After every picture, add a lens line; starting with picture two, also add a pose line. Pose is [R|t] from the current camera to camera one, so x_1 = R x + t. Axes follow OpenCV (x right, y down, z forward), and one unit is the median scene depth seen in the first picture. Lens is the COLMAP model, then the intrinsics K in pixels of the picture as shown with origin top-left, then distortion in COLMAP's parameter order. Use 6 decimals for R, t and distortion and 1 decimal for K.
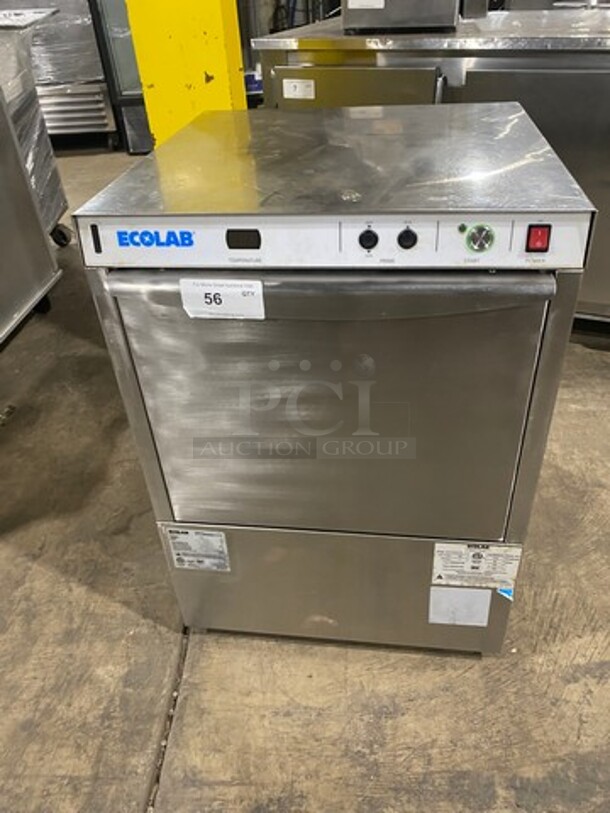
lens RADIAL K [[602.3, 0, 316.8], [0, 602.3, 402.7], [0, 0, 1]] dist [0.009180, -0.001929]
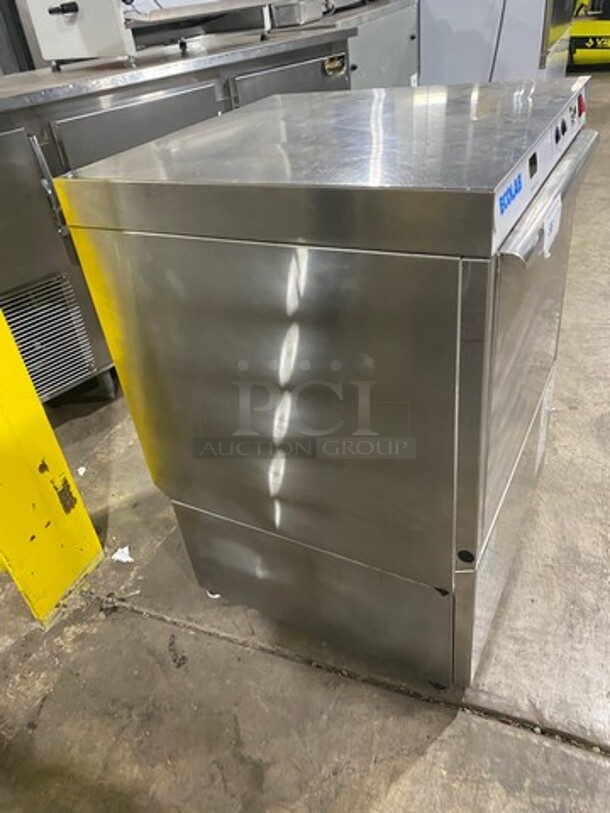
lens RADIAL K [[619.4, 0, 285.9], [0, 619.4, 391.6], [0, 0, 1]] dist [0.001550, -0.000560]
pose [[0.380683, -0.506599, 0.773588, -0.906940], [0.630386, 0.754231, 0.183709, -0.308937], [-0.676531, 0.417724, 0.606475, 0.554777]]
